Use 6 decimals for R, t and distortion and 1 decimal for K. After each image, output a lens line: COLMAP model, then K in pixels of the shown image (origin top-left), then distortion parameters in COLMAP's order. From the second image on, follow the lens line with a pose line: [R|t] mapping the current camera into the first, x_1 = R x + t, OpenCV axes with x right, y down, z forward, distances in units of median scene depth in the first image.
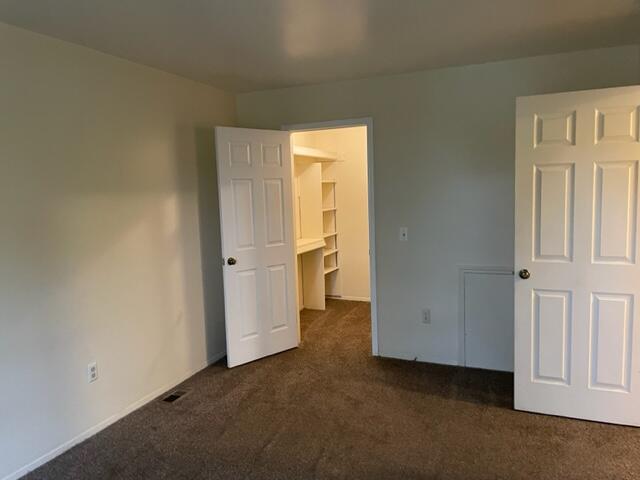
lens RADIAL K [[482.8, 0, 319.4], [0, 482.8, 239.8], [0, 0, 1]] dist [0.037112, -0.010893]
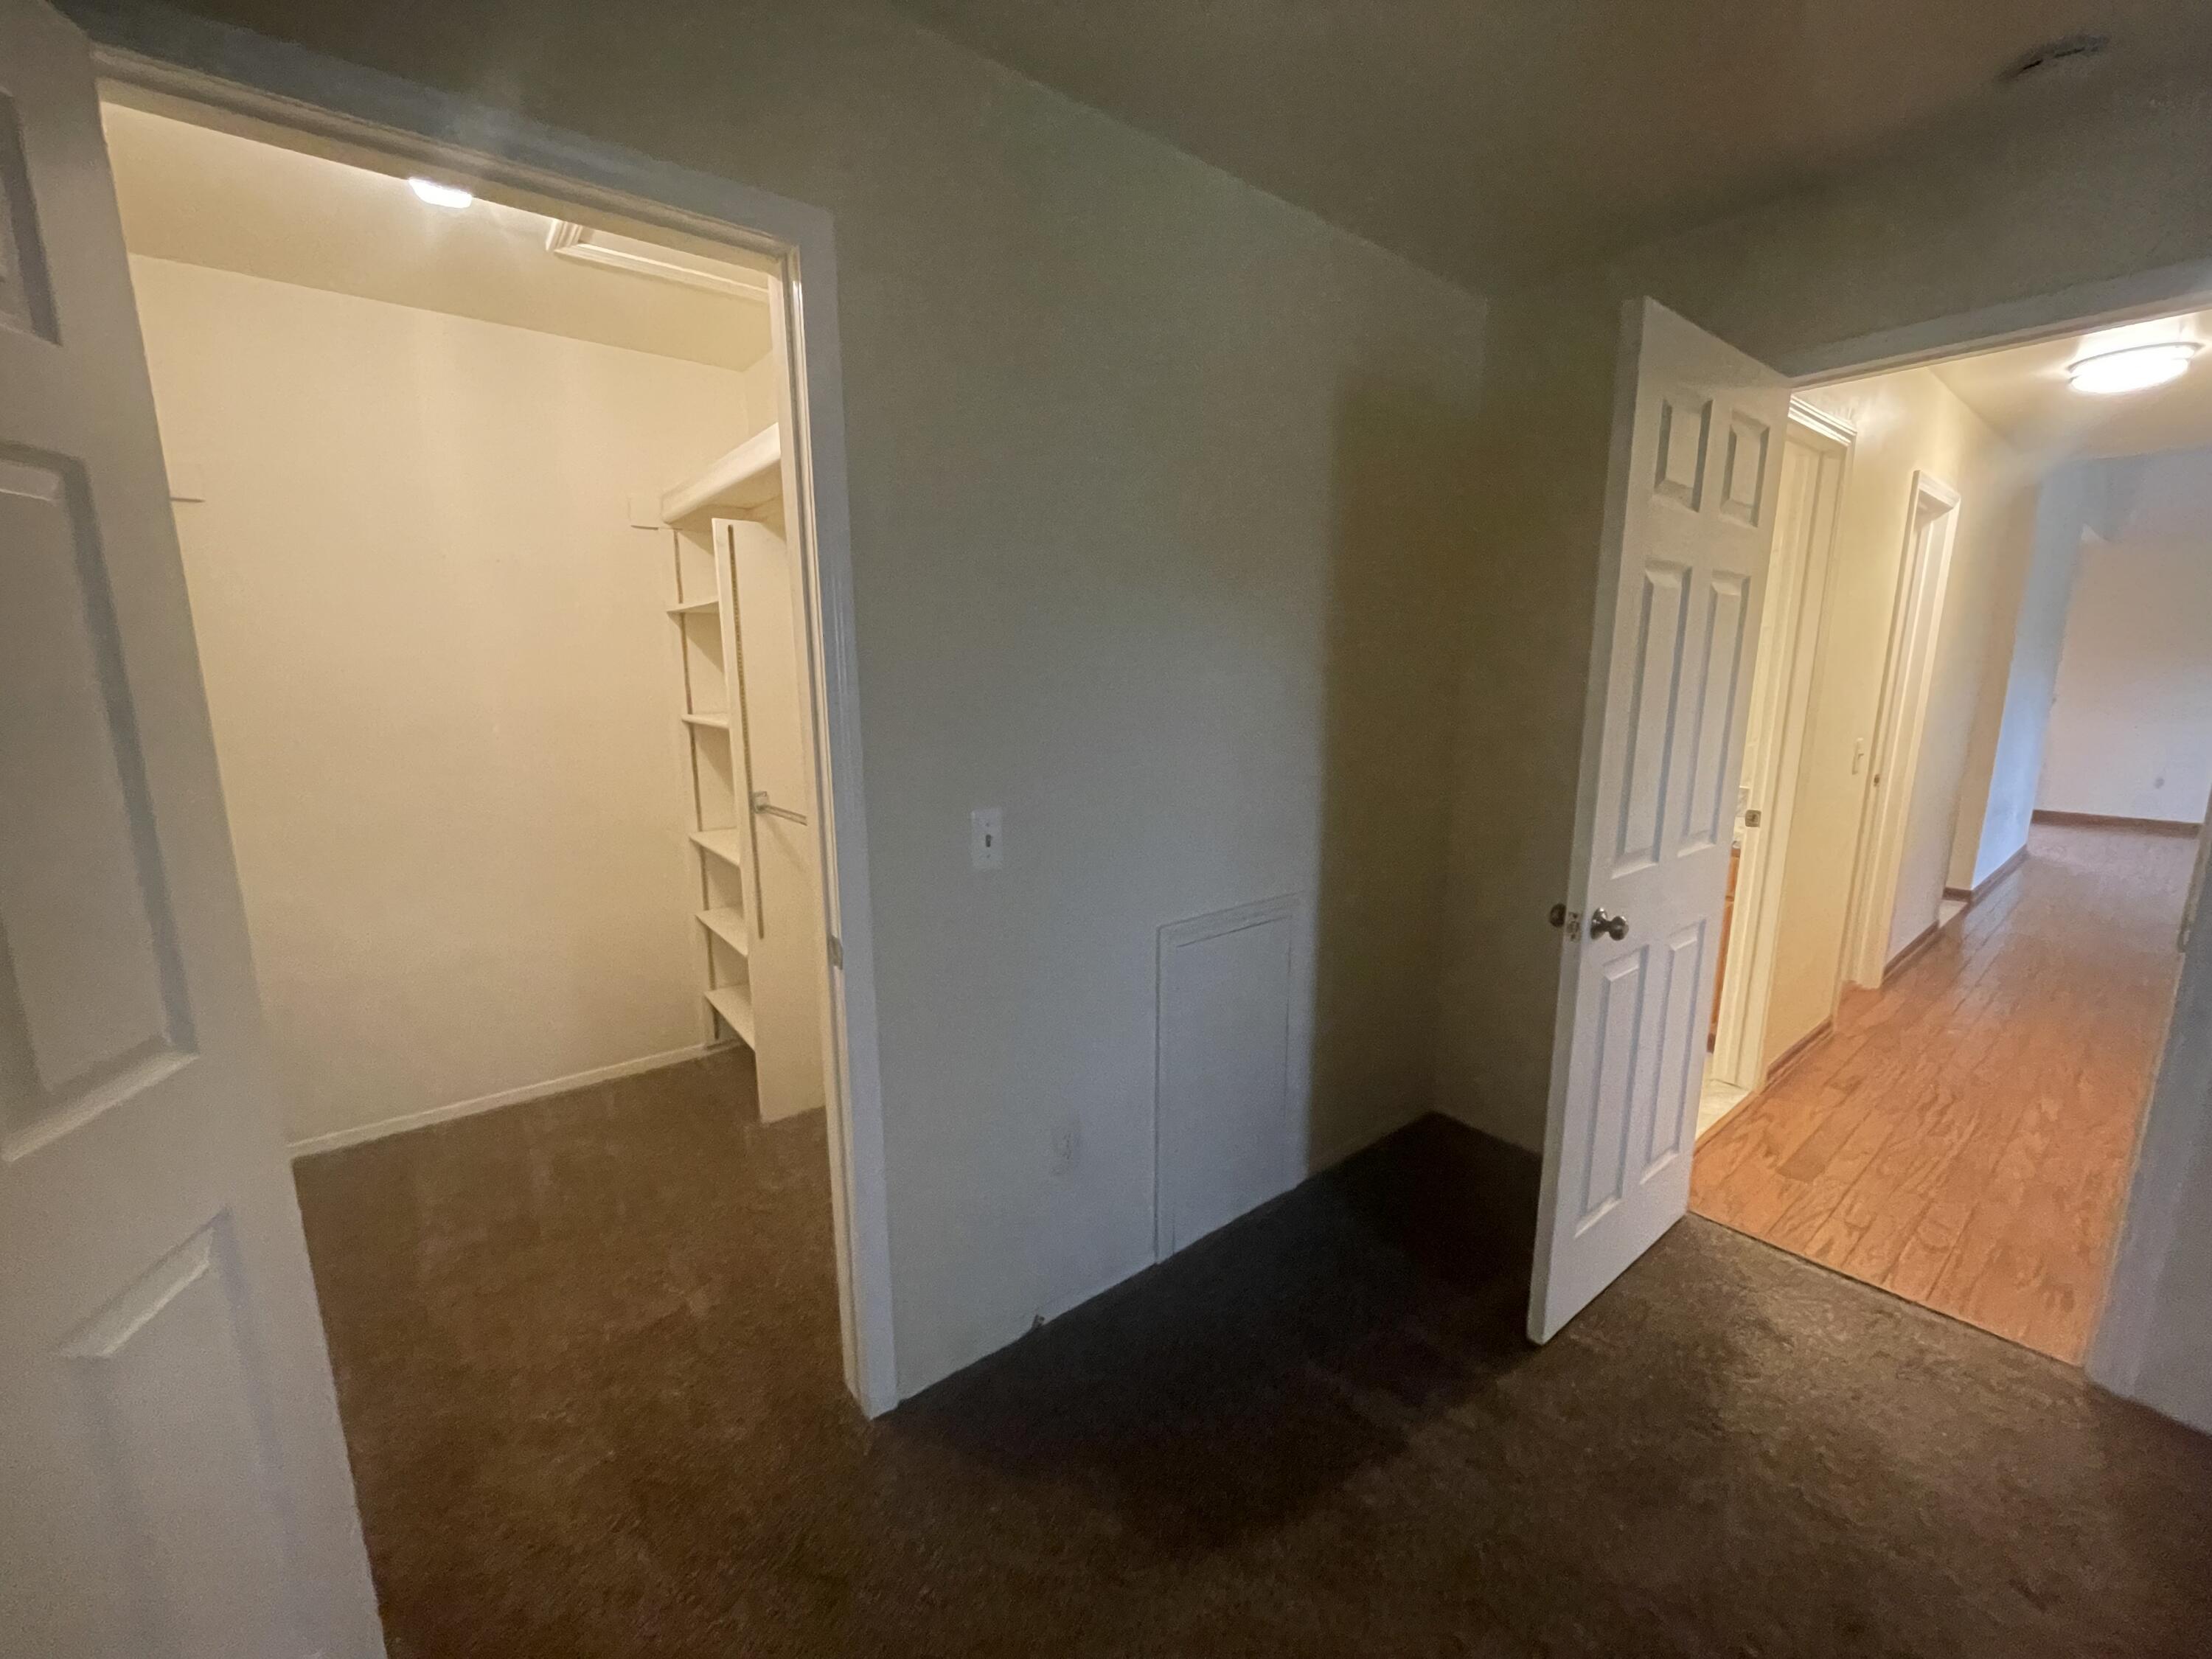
lens RADIAL K [[891.6, 0, 1113.5], [0, 891.6, 828.9], [0, 0, 1]] dist [-0.003095, 0.000251]
pose [[0.476757, -0.138052, 0.868127, -0.151561], [0.078711, 0.990328, 0.114258, -0.058327], [-0.875504, 0.013857, 0.483012, 0.754231]]
